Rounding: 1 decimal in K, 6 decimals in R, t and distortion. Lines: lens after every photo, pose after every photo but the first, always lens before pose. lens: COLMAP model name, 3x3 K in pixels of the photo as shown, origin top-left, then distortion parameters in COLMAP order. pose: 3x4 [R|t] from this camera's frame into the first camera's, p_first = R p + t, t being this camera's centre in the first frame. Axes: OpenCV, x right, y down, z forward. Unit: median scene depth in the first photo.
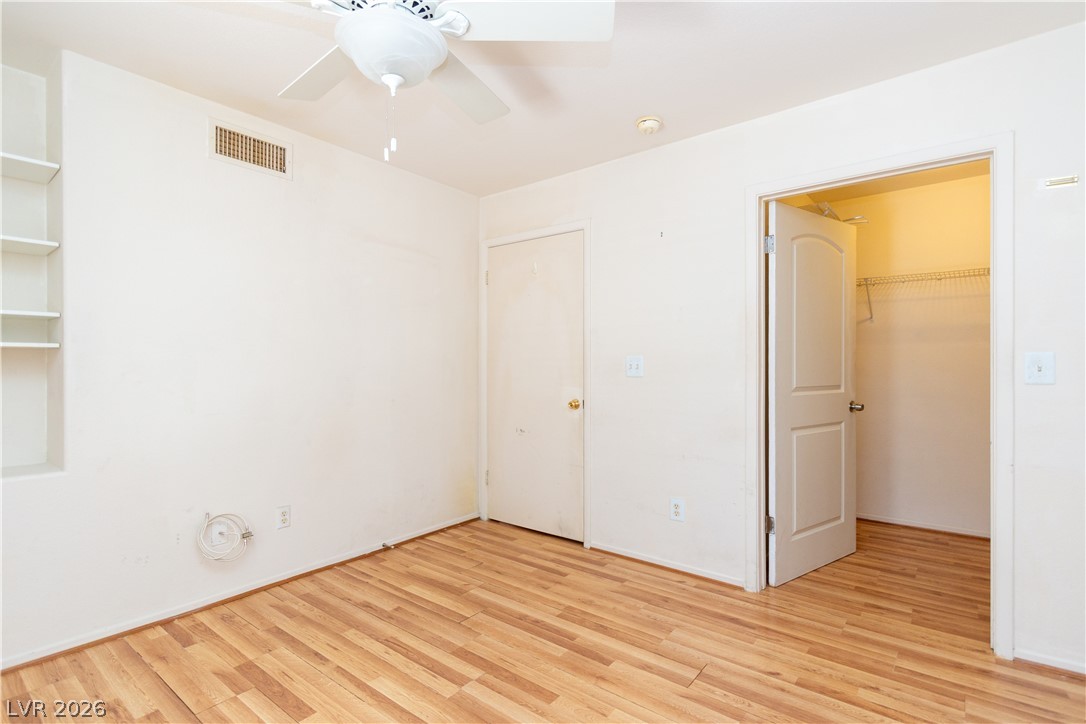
lens RADIAL K [[577.9, 0, 543.0], [0, 577.9, 362.0], [0, 0, 1]] dist [-0.000283, -0.000512]
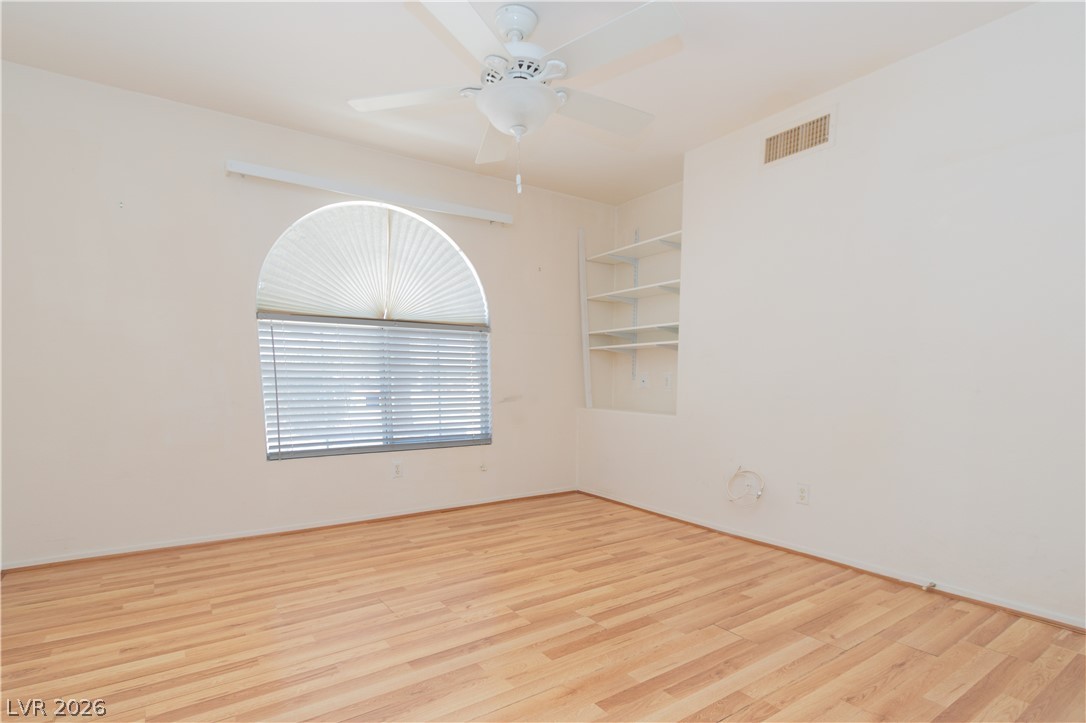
lens RADIAL K [[509.5, 0, 530.1], [0, 509.5, 401.6], [0, 0, 1]] dist [0.001405, -0.000157]
pose [[-0.321948, 0.044589, -0.945707, 0.710012], [0.000326, 0.998895, 0.046986, 0.075251], [0.946757, 0.014819, -0.321607, 1.031882]]
